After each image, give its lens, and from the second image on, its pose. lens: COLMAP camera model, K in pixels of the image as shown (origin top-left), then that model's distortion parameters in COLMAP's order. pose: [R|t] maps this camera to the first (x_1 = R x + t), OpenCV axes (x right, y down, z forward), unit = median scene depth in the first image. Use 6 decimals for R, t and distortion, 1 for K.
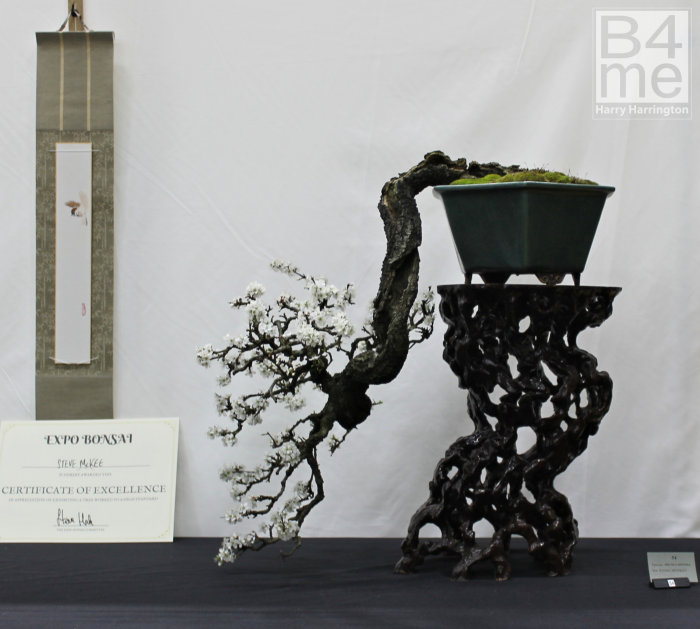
lens RADIAL K [[1325.9, 0, 350.0], [0, 1325.9, 314.5], [0, 0, 1]] dist [-0.066054, -0.002351]
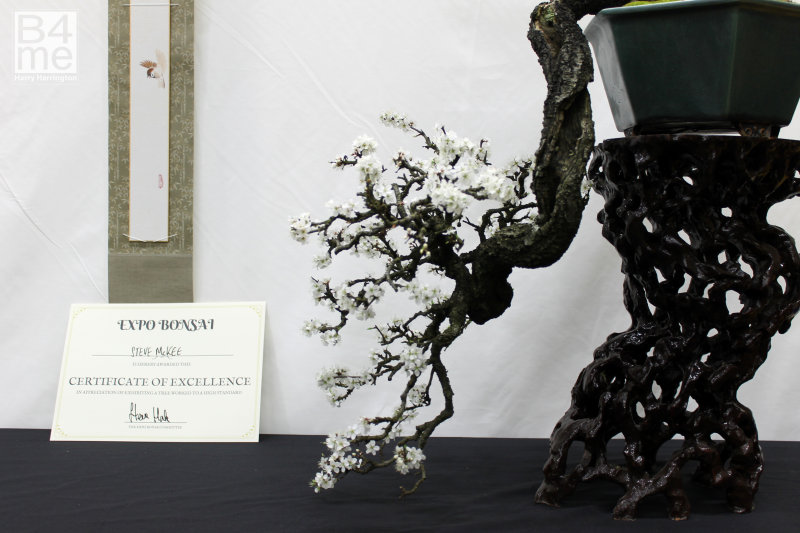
lens RADIAL K [[1083.8, 0, 400.0], [0, 1083.8, 266.5], [0, 0, 1]] dist [-0.080344, 0.037302]
pose [[0.999952, 0.008760, -0.004466, -0.046483], [-0.008505, 0.998490, 0.054264, 0.017643], [0.004935, -0.054223, 0.998517, 0.356732]]
